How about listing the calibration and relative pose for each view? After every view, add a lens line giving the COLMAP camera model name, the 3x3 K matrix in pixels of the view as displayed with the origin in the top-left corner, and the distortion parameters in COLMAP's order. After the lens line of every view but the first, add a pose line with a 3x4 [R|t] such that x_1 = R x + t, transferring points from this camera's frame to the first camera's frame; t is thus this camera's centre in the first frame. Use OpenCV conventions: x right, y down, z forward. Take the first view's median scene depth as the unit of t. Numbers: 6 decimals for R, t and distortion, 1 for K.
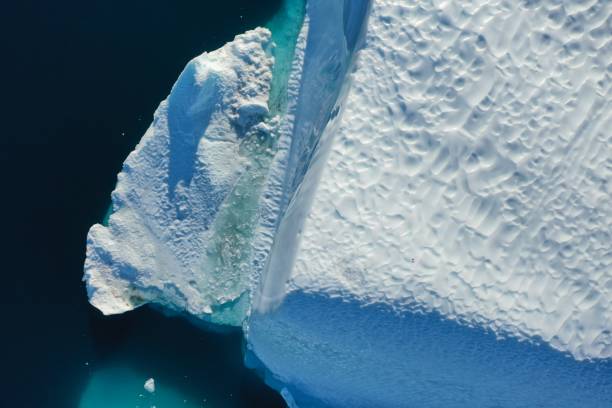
lens RADIAL K [[480.5, 0, 306.0], [0, 480.5, 204.0], [0, 0, 1]] dist [0.000669, 0.000671]
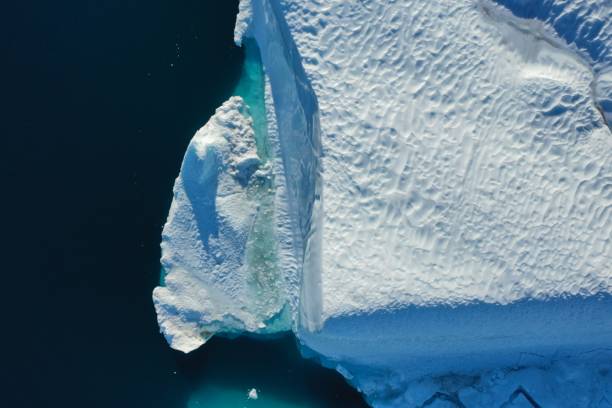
lens RADIAL K [[480.5, 0, 306.0], [0, 480.5, 204.0], [0, 0, 1]] dist [0.000669, 0.000671]
pose [[0.954228, -0.298855, -0.011560, 0.037851], [0.299041, 0.952781, 0.052754, -0.279692], [-0.004752, -0.053796, 0.998541, -0.591160]]
